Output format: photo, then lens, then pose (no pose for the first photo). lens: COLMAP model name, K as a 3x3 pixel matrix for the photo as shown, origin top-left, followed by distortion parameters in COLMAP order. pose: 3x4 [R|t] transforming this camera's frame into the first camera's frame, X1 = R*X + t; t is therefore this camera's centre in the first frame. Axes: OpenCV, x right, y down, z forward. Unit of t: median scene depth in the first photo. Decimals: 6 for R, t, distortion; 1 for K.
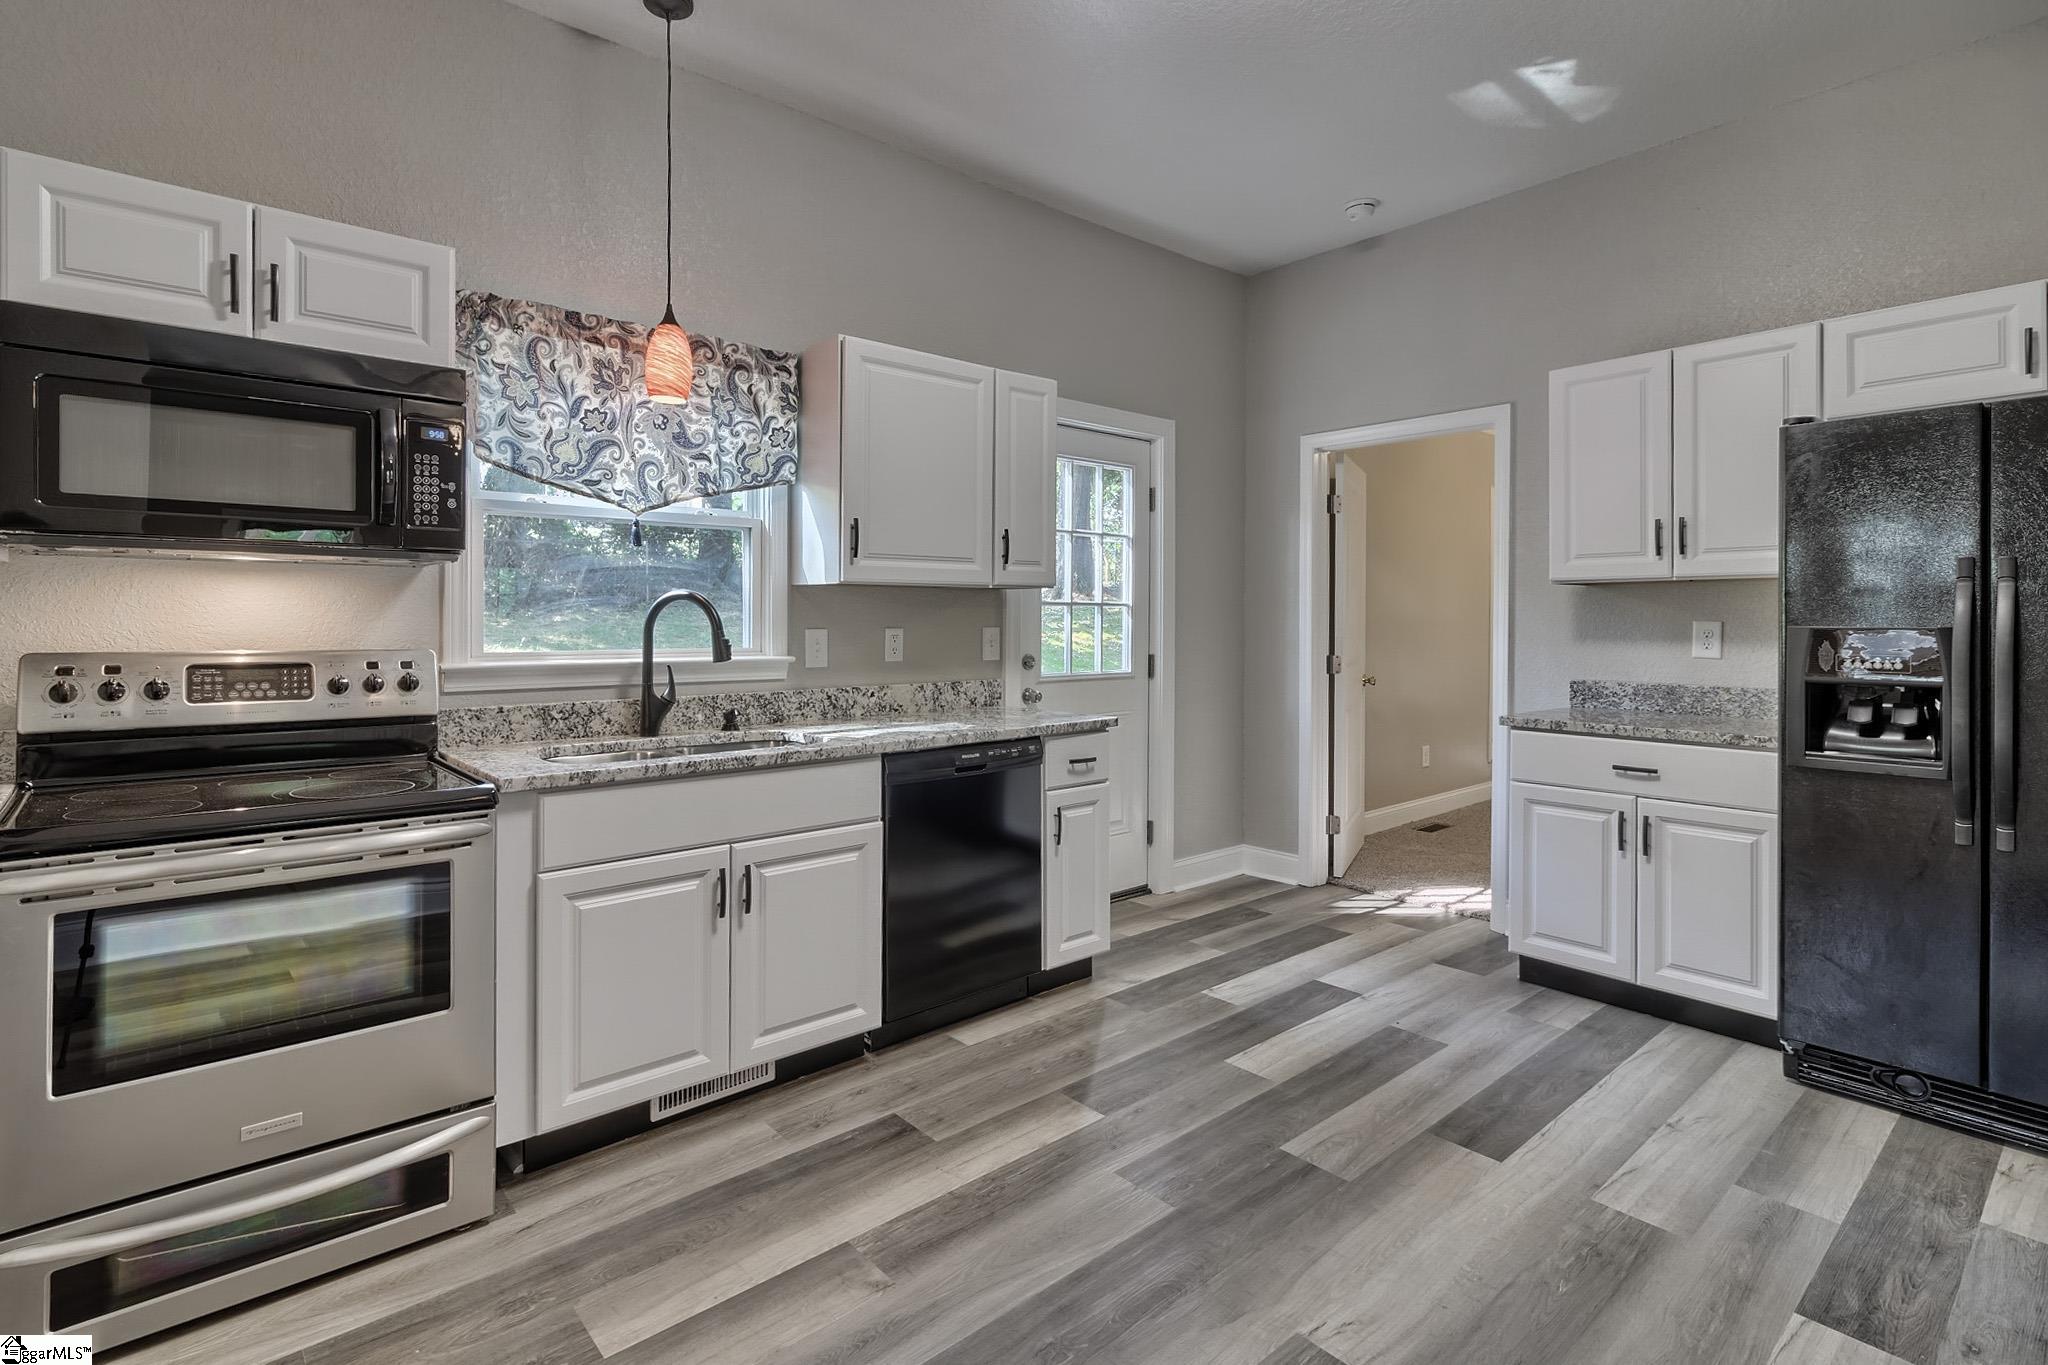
lens RADIAL K [[986.8, 0, 993.8], [0, 986.8, 617.2], [0, 0, 1]] dist [0.001157, 0.000460]
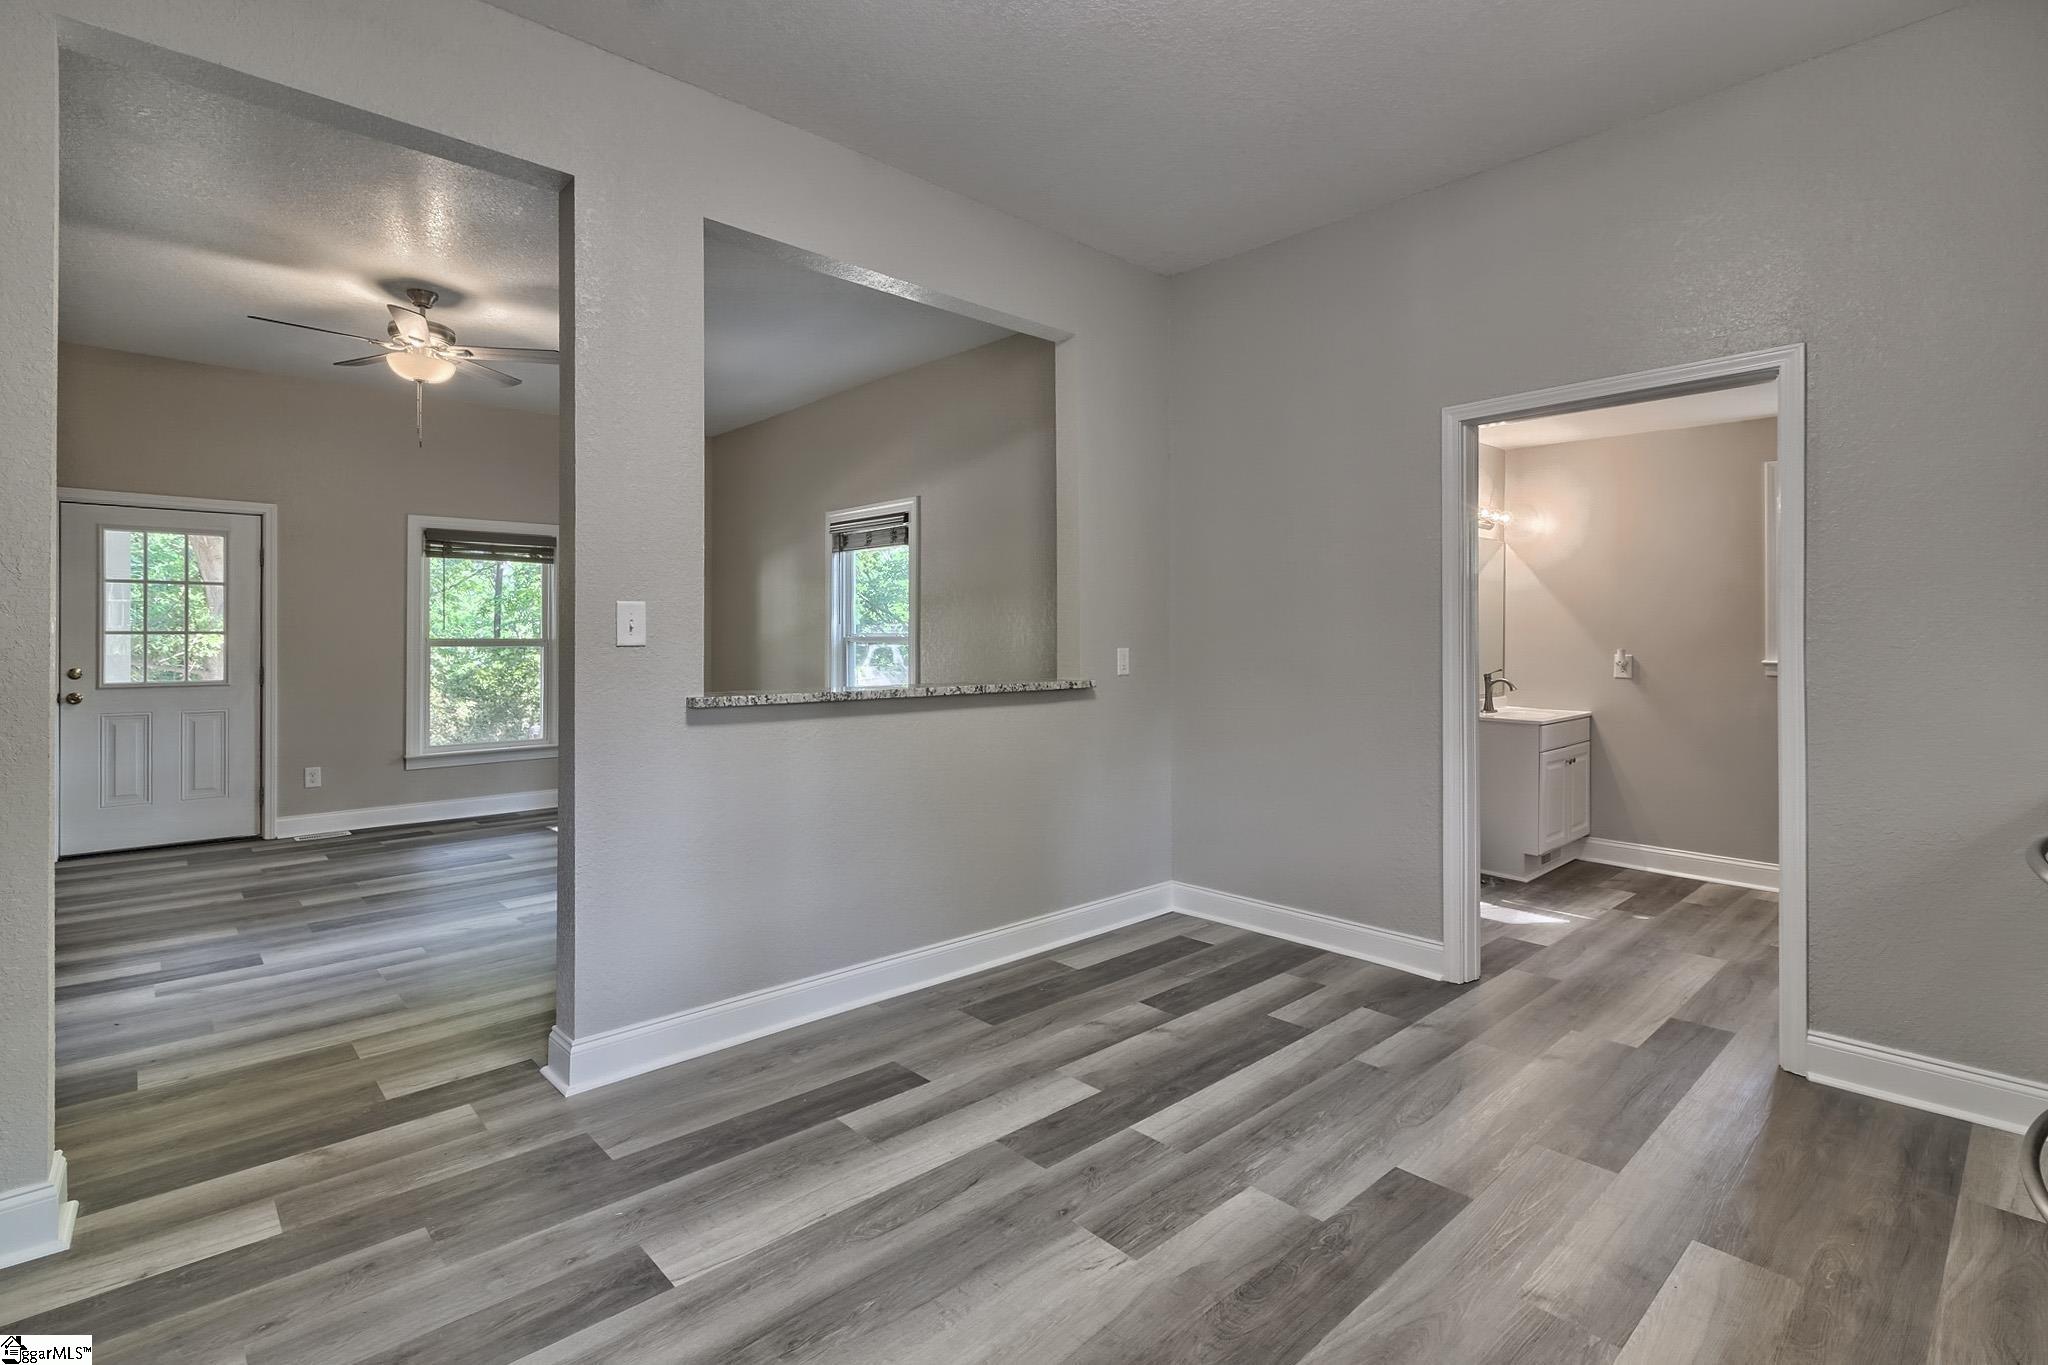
lens RADIAL K [[960.0, 0, 1001.9], [0, 960.0, 631.3], [0, 0, 1]] dist [-0.000653, 0.000395]
pose [[-0.999334, -0.001124, -0.036467, 0.301993], [-0.000811, 0.999963, -0.008601, -0.002543], [0.036475, -0.008566, -0.999298, 1.267344]]
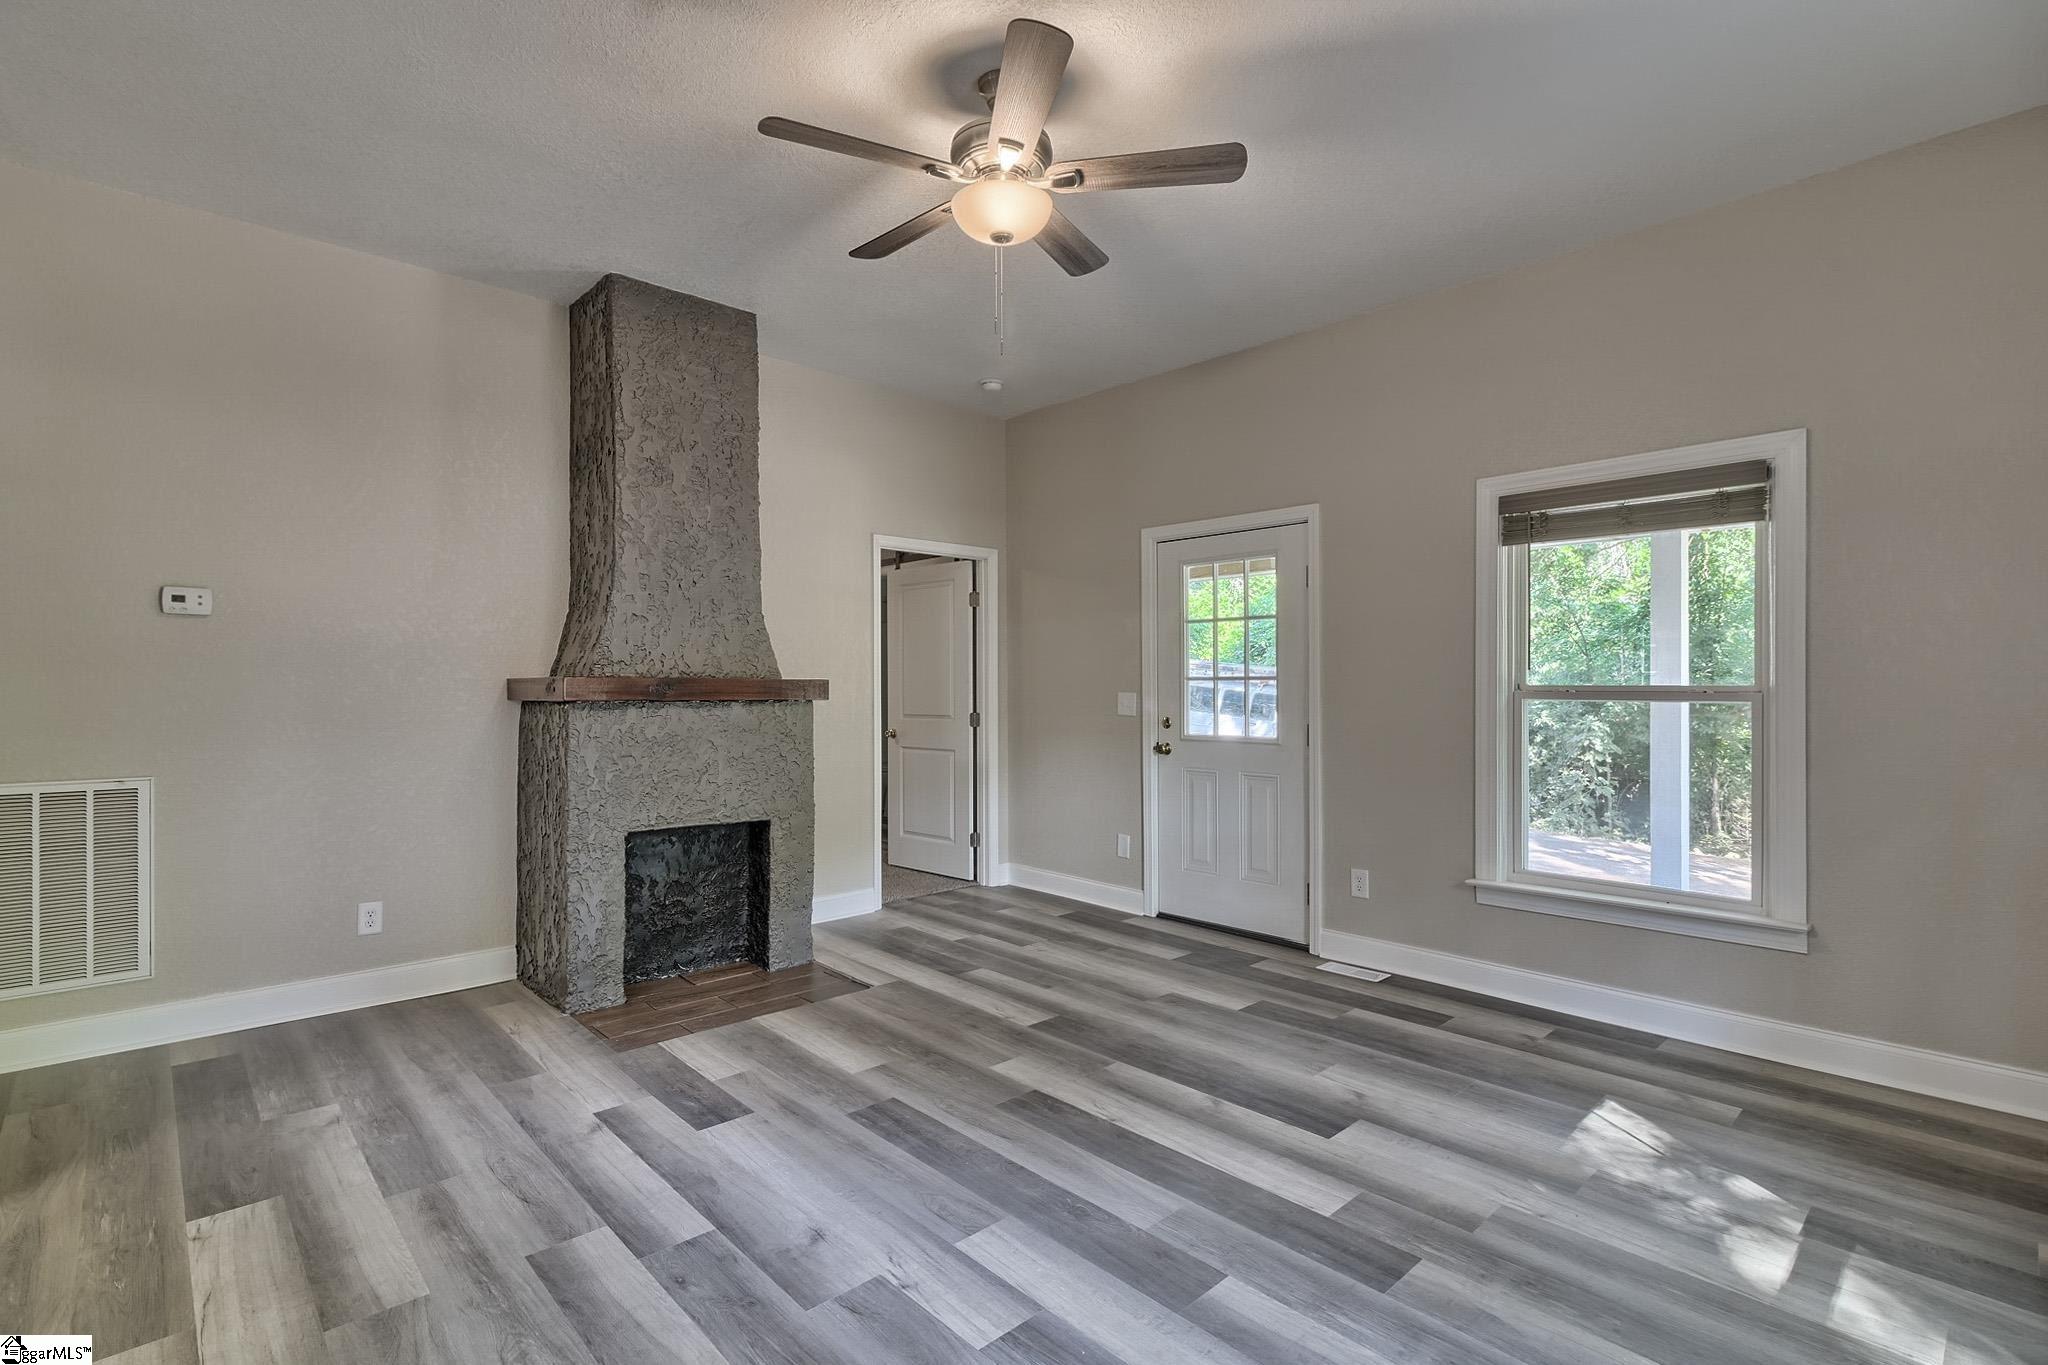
lens RADIAL K [[952.9, 0, 1009.2], [0, 952.9, 688.9], [0, 0, 1]] dist [0.000760, 0.000332]
pose [[-0.045075, -0.004807, 0.998972, 0.296859], [-0.000771, 0.999988, 0.004777, -0.004883], [-0.998983, -0.000555, -0.045078, -0.334708]]
